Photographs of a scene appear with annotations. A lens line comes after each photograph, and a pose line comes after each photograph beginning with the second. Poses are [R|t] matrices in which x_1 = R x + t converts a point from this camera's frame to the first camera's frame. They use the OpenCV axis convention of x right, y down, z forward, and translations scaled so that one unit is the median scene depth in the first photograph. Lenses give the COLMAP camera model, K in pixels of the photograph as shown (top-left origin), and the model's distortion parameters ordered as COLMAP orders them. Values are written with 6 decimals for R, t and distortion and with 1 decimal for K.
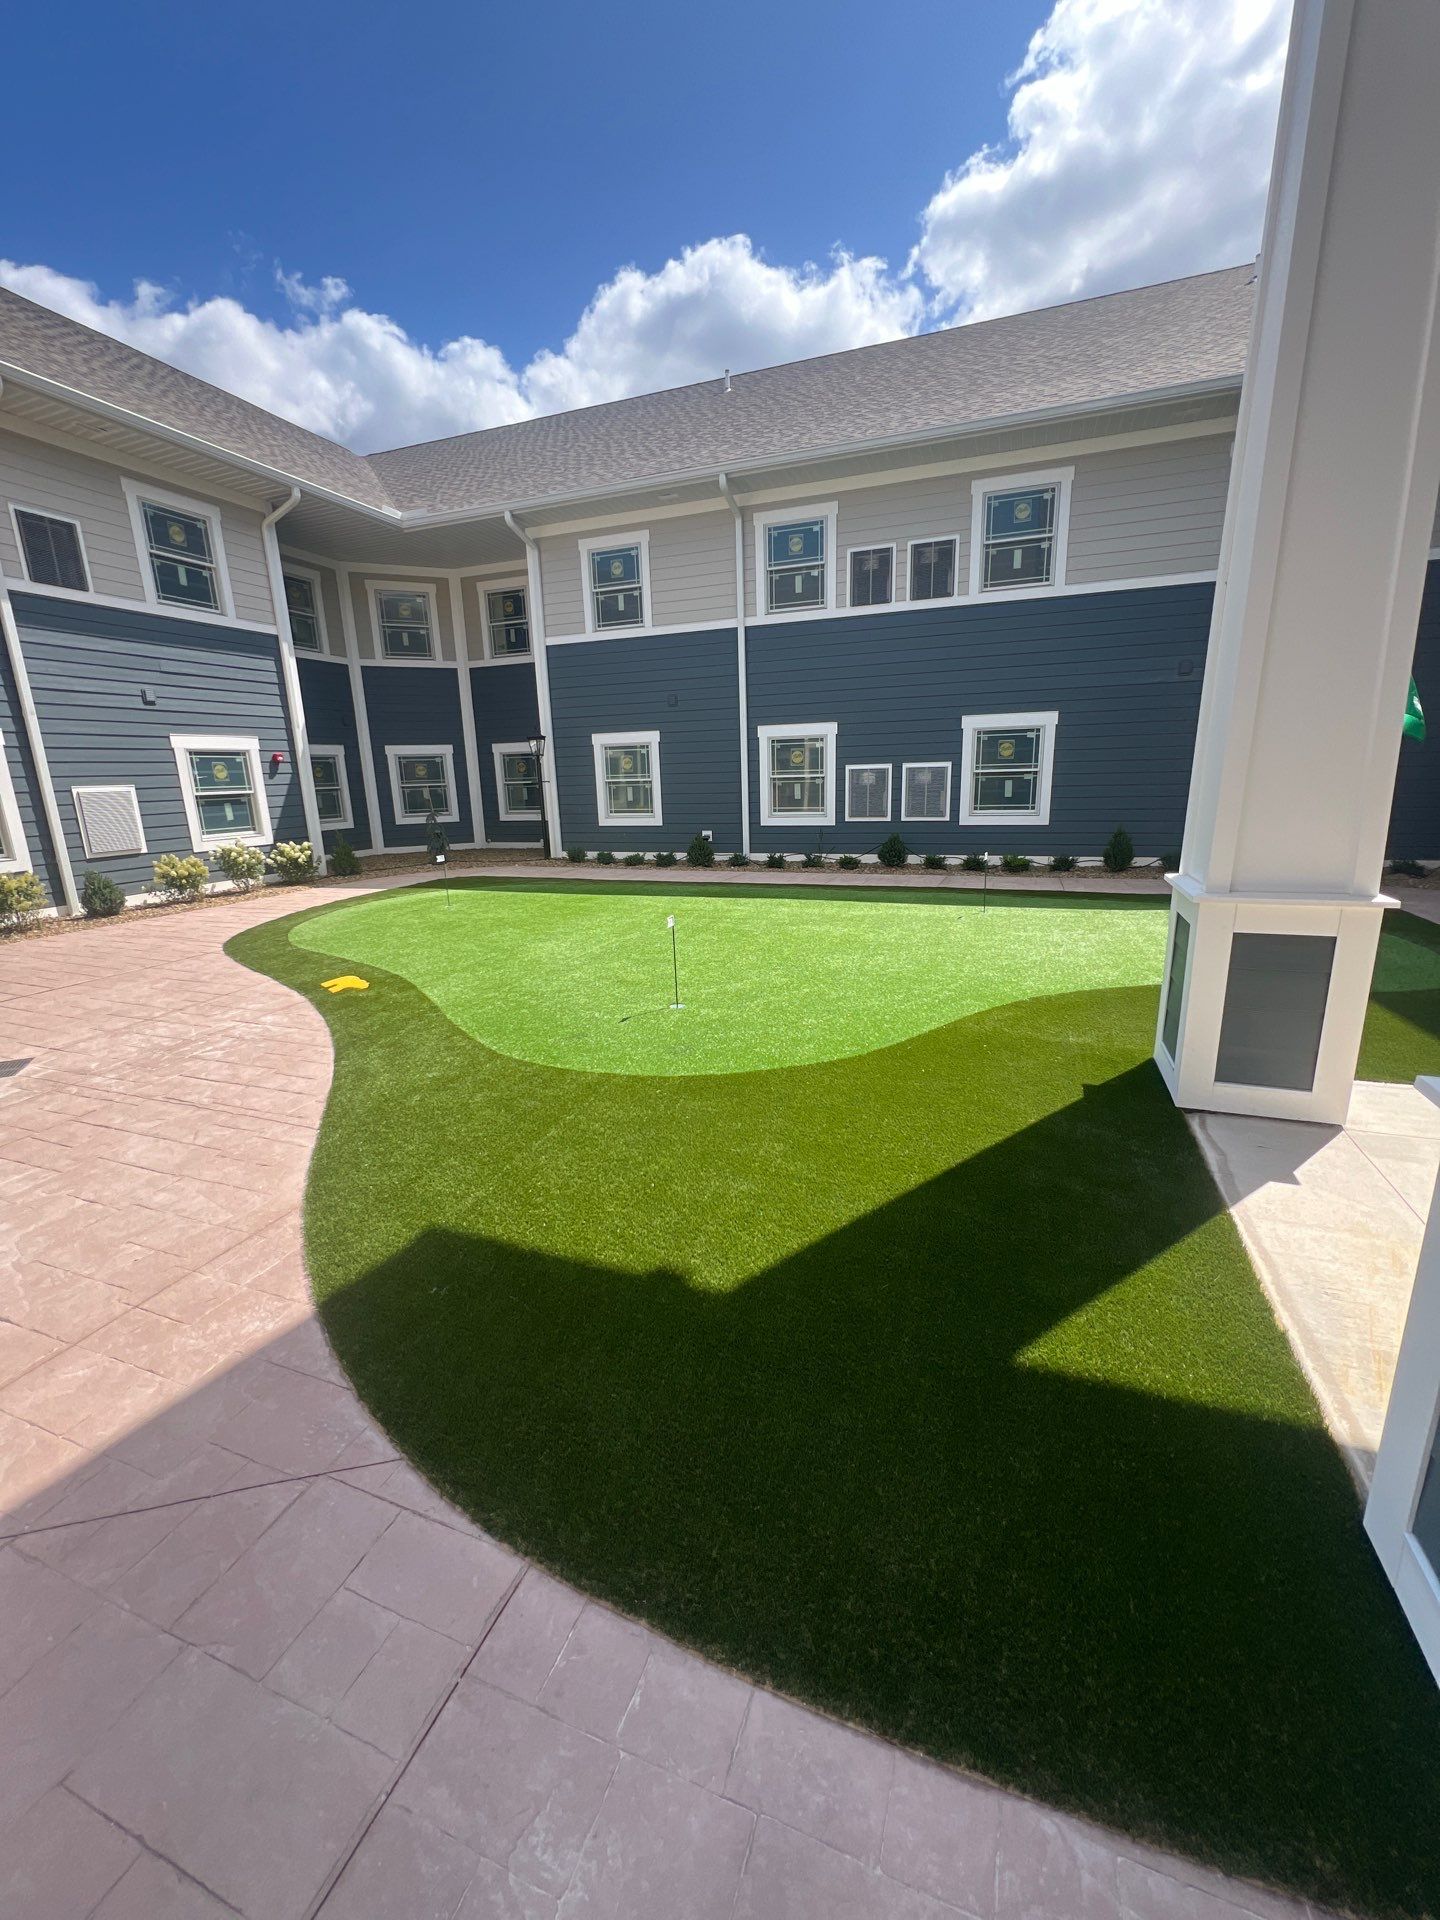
lens RADIAL K [[765.6, 0, 723.8], [0, 765.6, 959.8], [0, 0, 1]] dist [-0.000238, -0.000656]
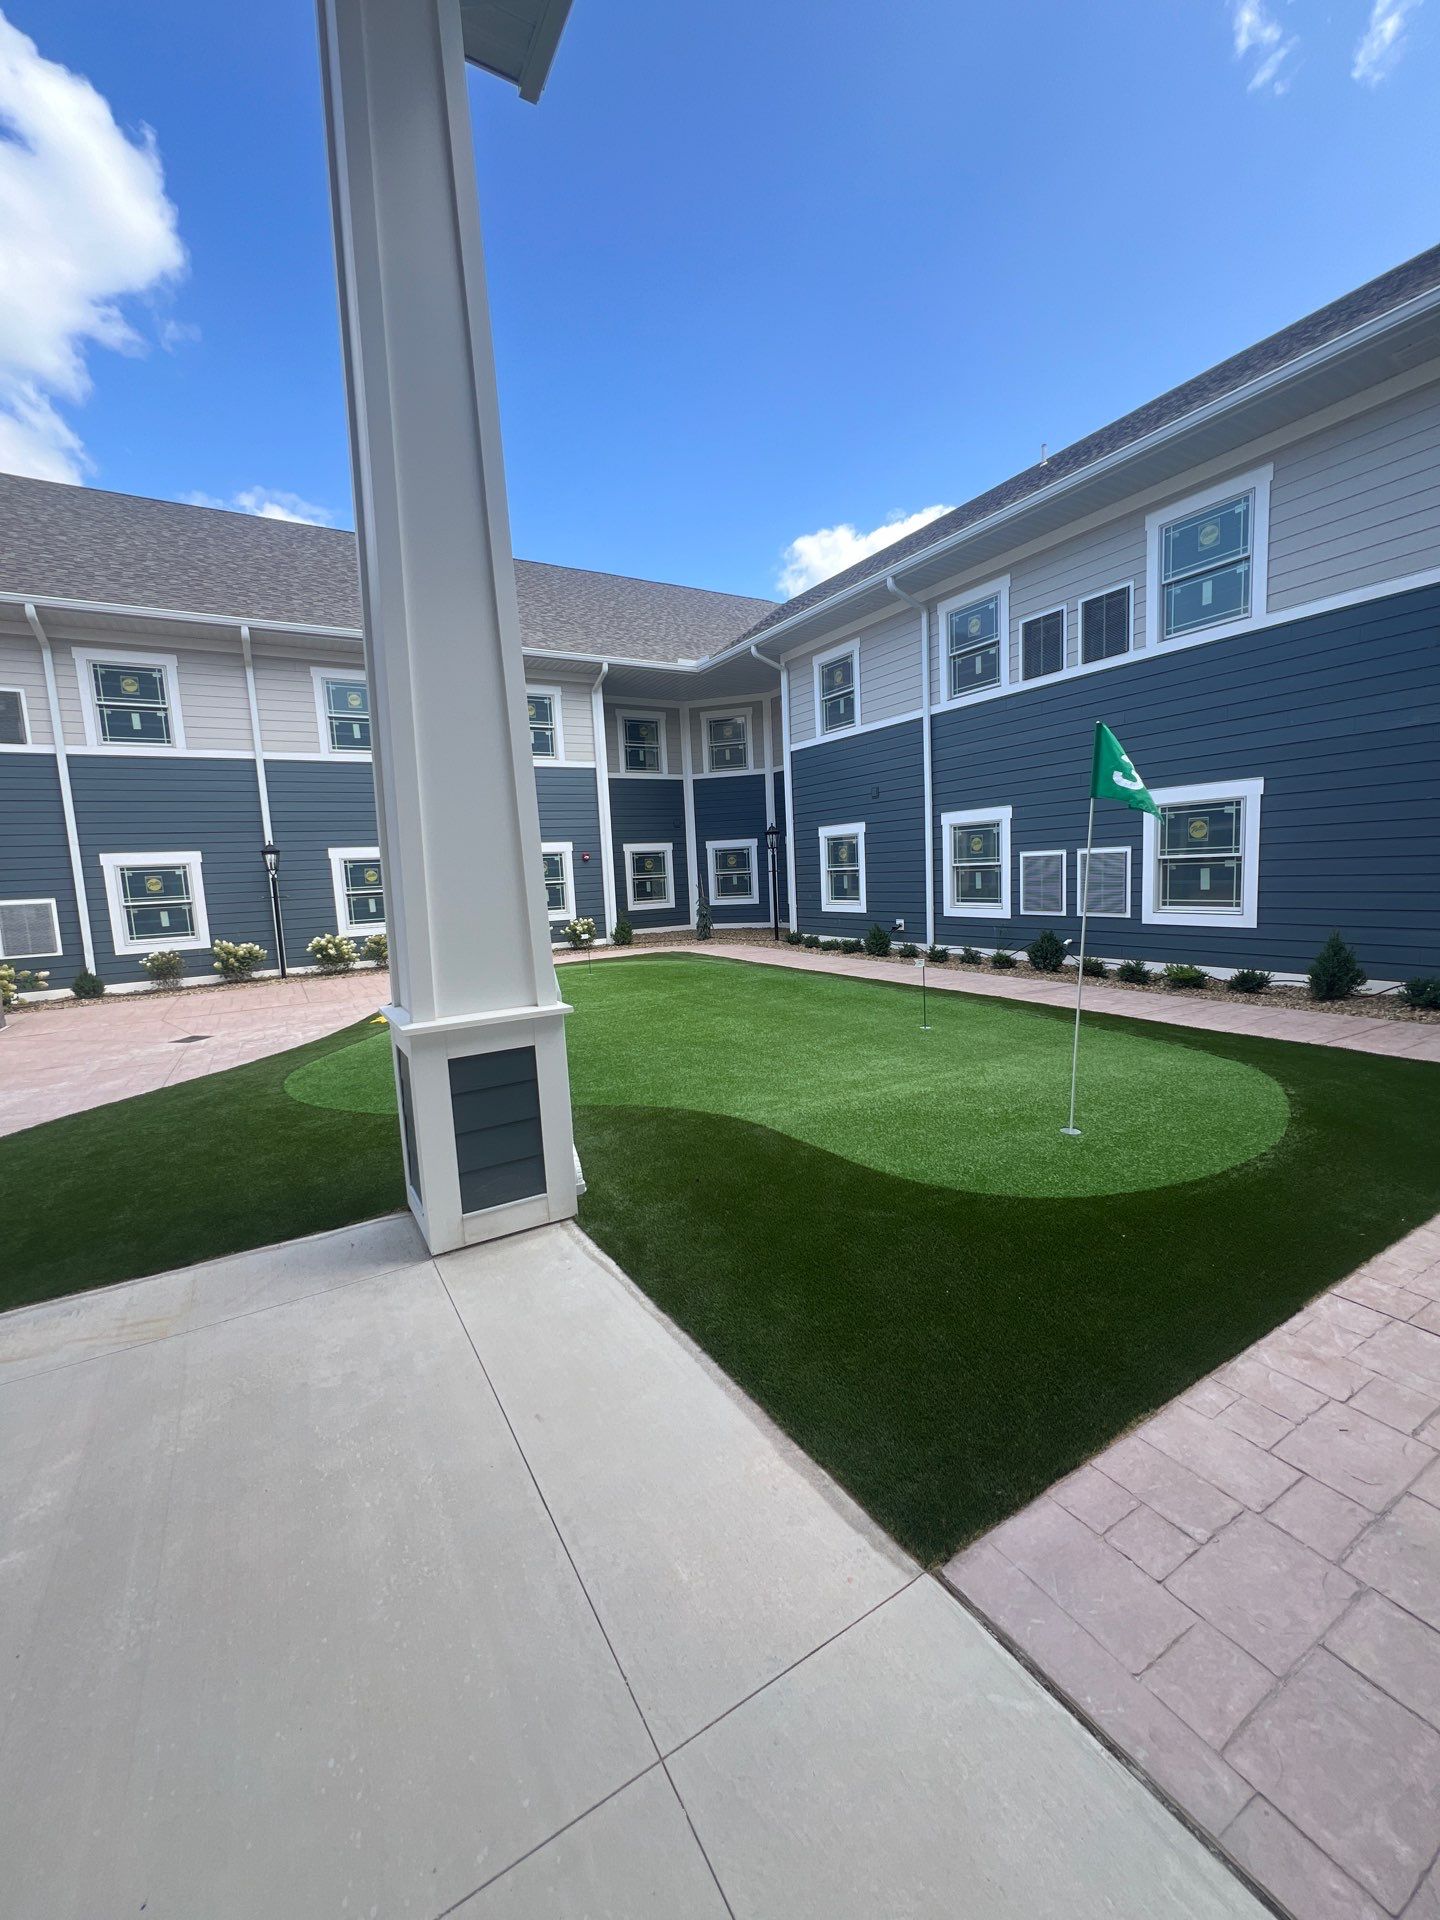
lens RADIAL K [[765.6, 0, 724.6], [0, 765.6, 957.0], [0, 0, 1]] dist [-0.000238, -0.000656]
pose [[0.781375, 0.062705, -0.620903, 0.465578], [-0.125026, 0.990497, -0.057310, -0.041845], [0.611409, 0.122410, 0.781790, 0.116677]]
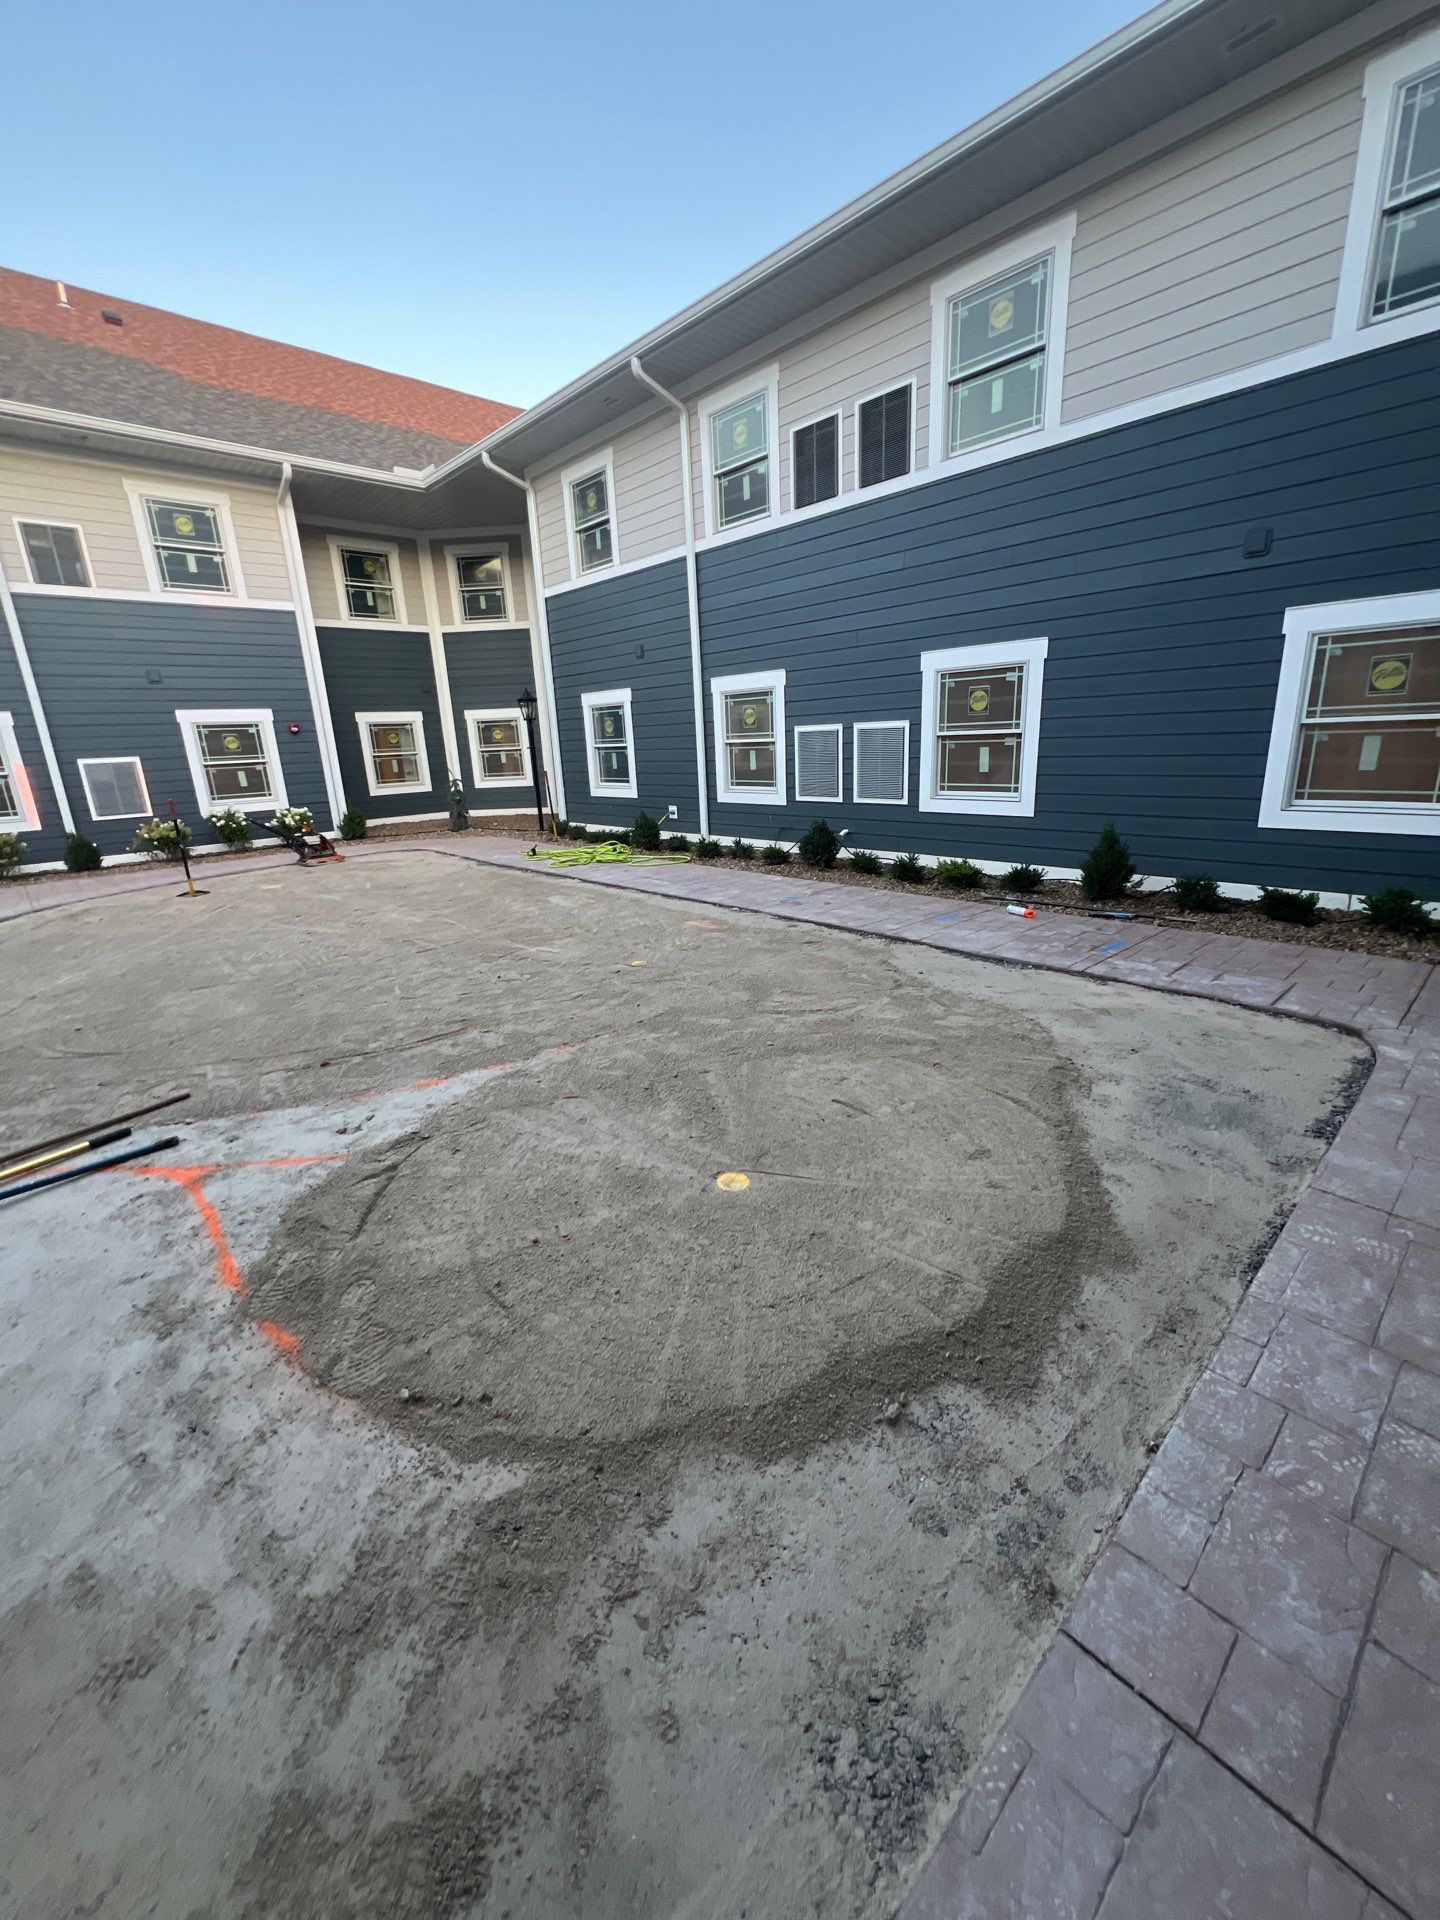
lens RADIAL K [[765.6, 0, 725.7], [0, 765.6, 957.1], [0, 0, 1]] dist [-0.000238, -0.000656]
pose [[0.897261, 0.112931, -0.426812, 0.463389], [-0.088813, 0.993139, 0.076071, -0.081248], [0.432475, -0.030349, 0.901135, 0.288490]]
